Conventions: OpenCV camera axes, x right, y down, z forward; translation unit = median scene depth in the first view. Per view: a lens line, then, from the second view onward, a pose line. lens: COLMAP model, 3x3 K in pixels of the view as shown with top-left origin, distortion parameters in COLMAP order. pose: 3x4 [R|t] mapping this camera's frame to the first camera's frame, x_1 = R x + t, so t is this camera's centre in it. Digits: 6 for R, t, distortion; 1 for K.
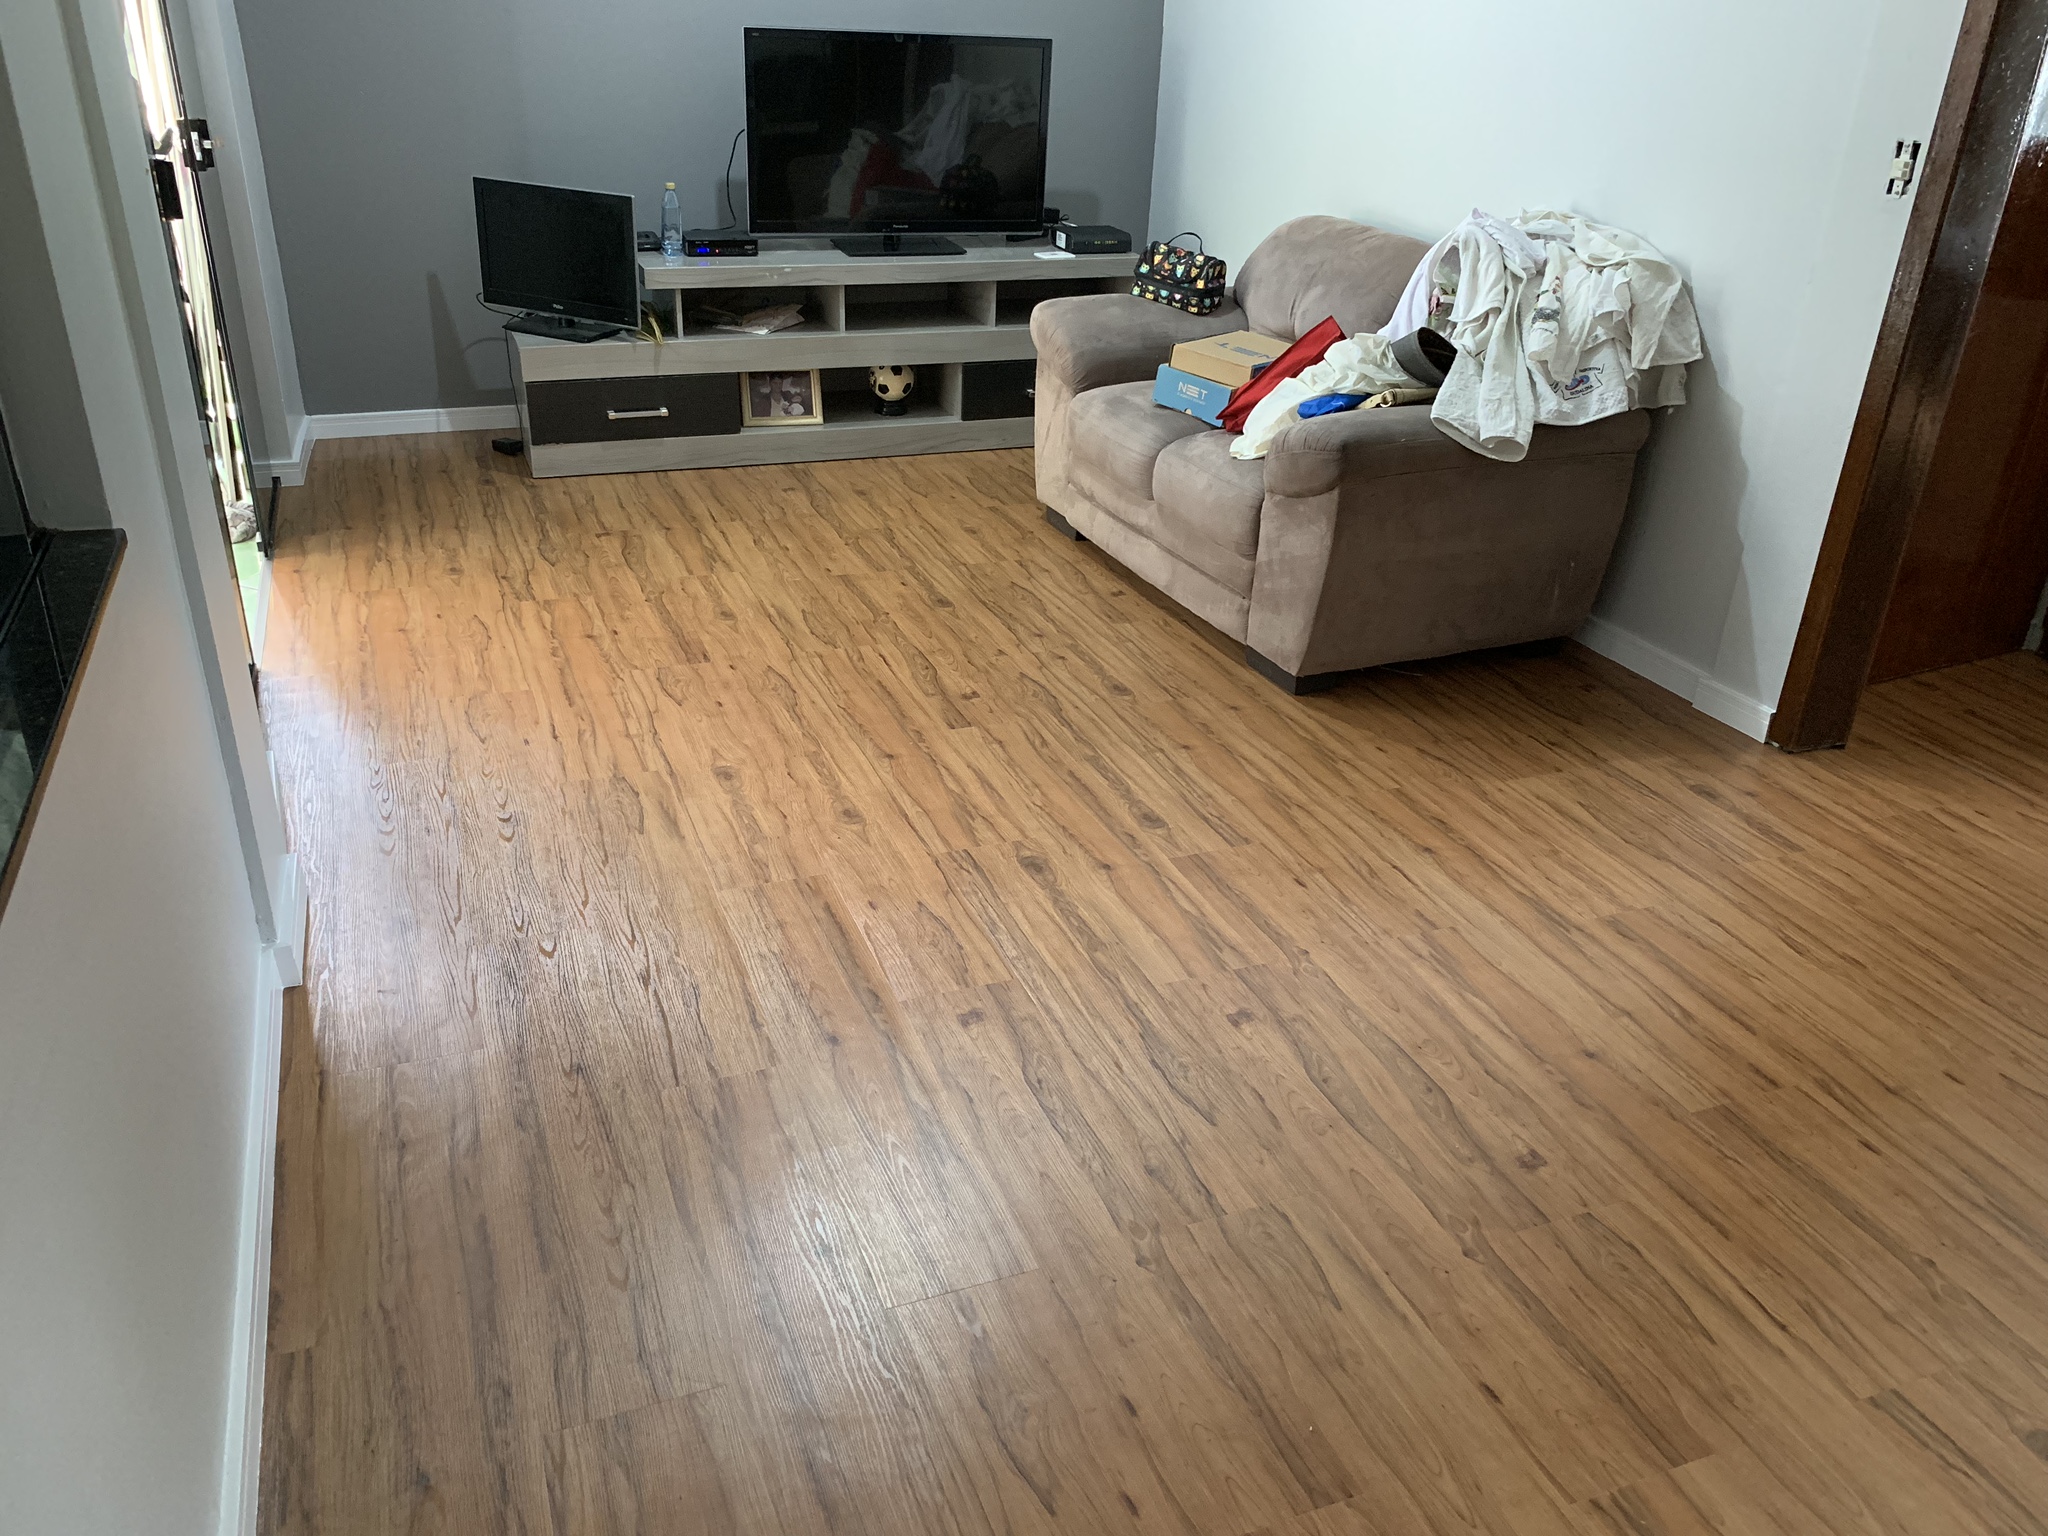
lens RADIAL K [[1564.7, 0, 1024.0], [0, 1564.7, 768.0], [0, 0, 1]] dist [0.004201, 0.000841]
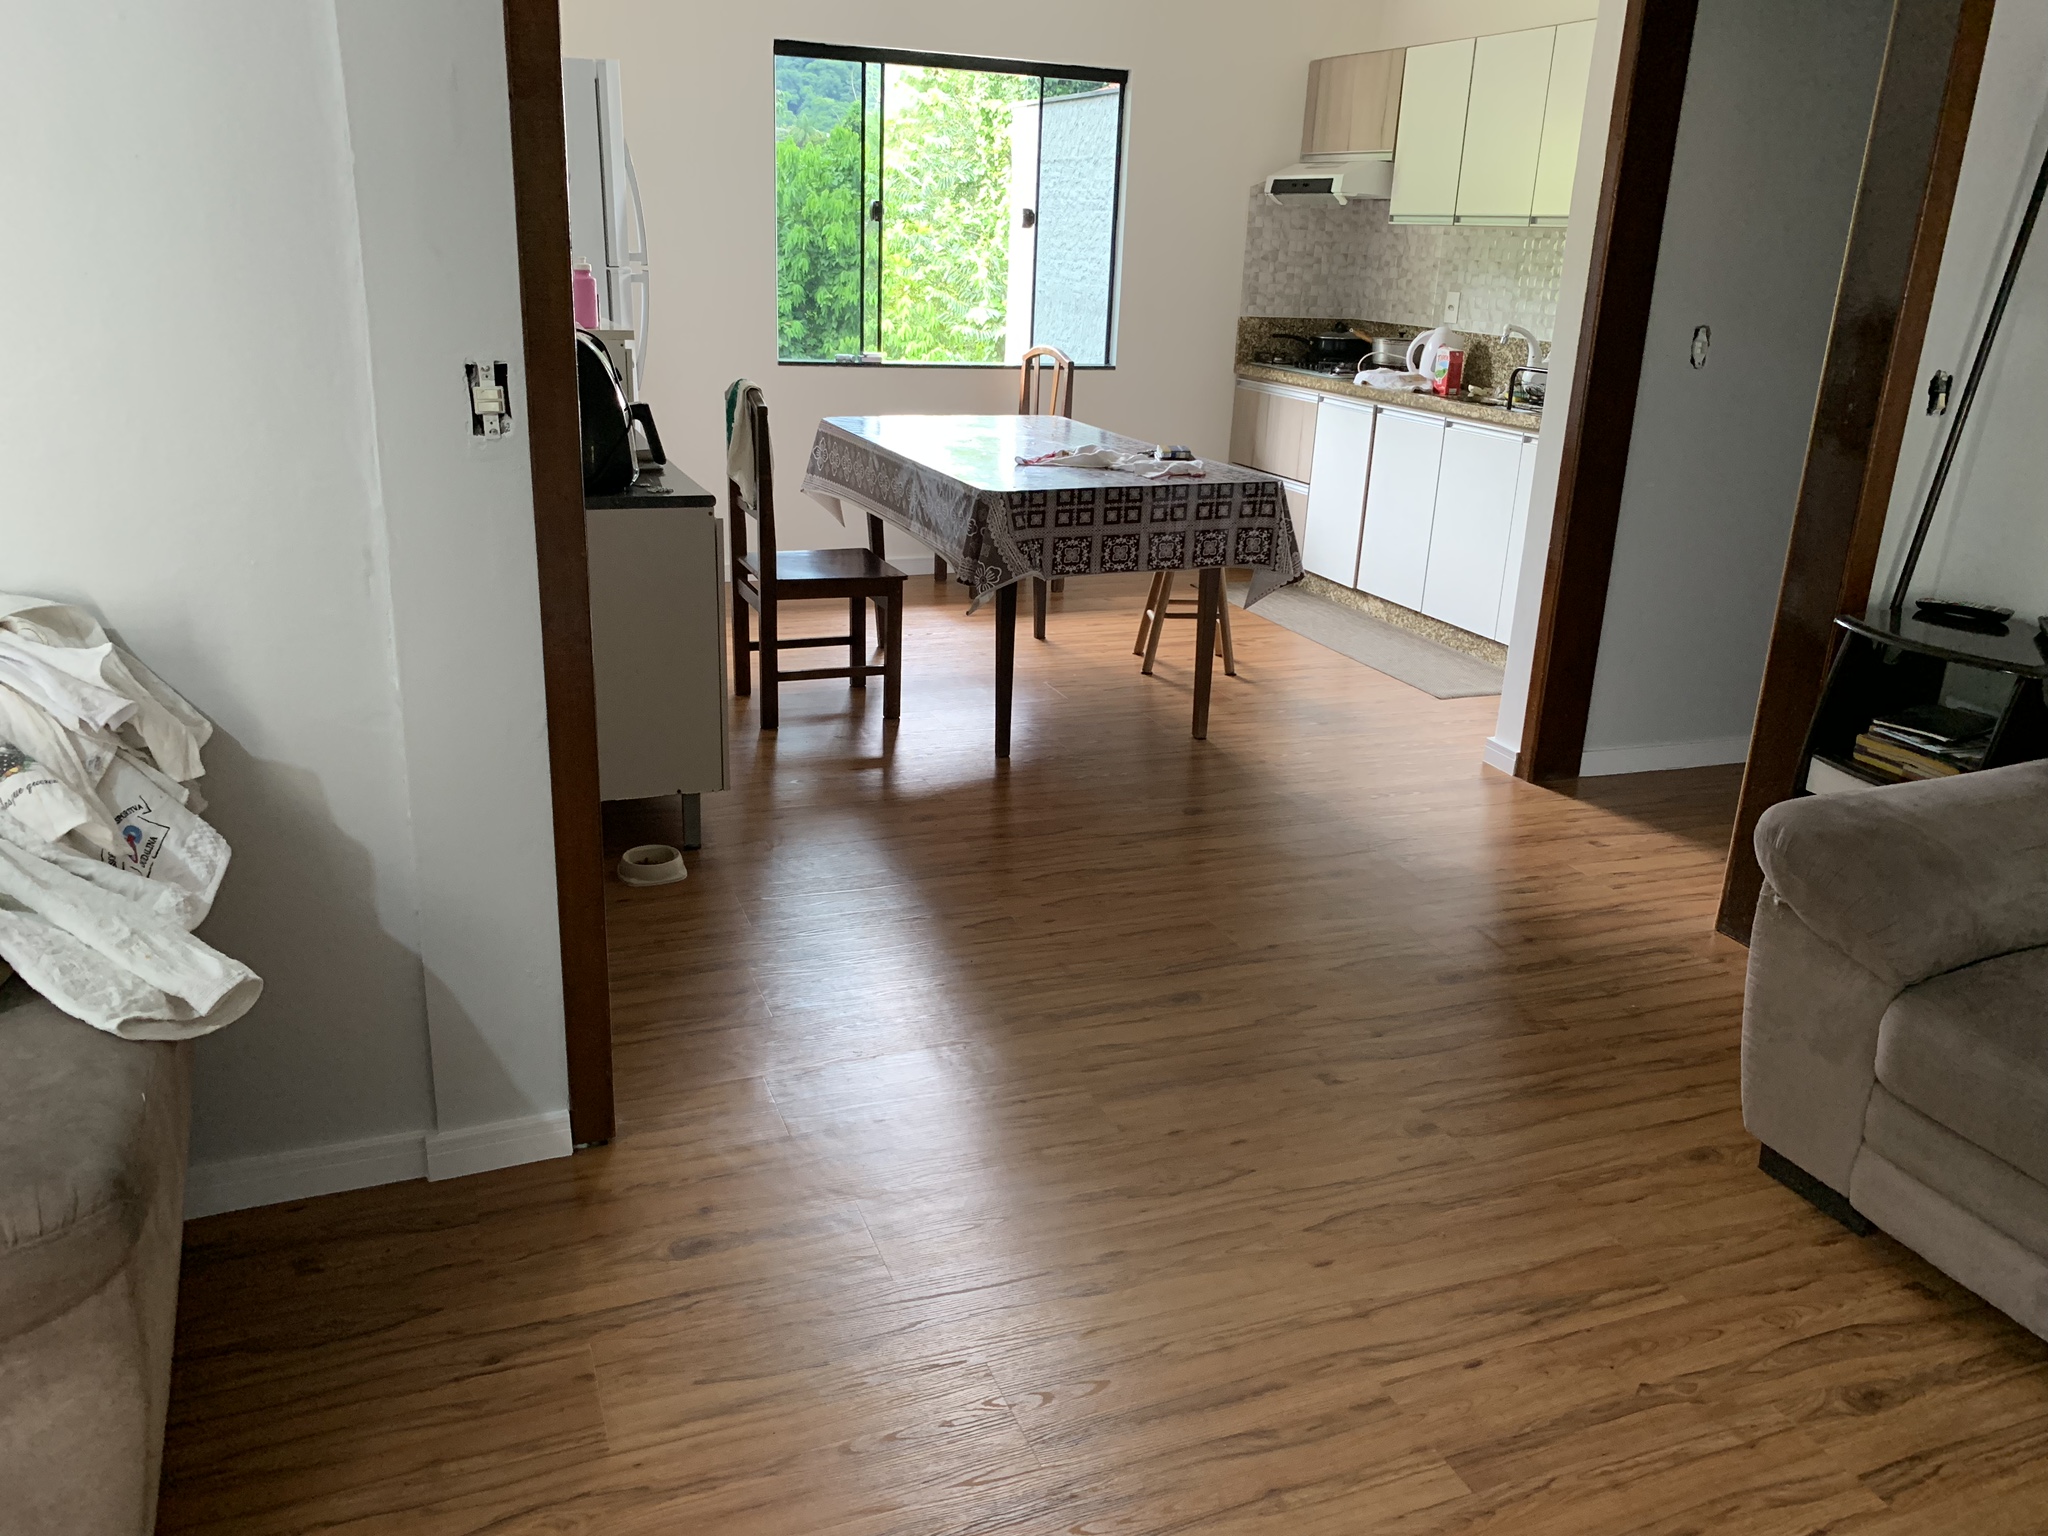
lens RADIAL K [[1564.7, 0, 1024.0], [0, 1564.7, 768.0], [0, 0, 1]] dist [0.004201, 0.000841]
pose [[0.004457, -0.357204, 0.934016, -0.145706], [0.415088, 0.850417, 0.323252, -0.325299], [-0.909770, 0.386258, 0.152062, 0.647779]]
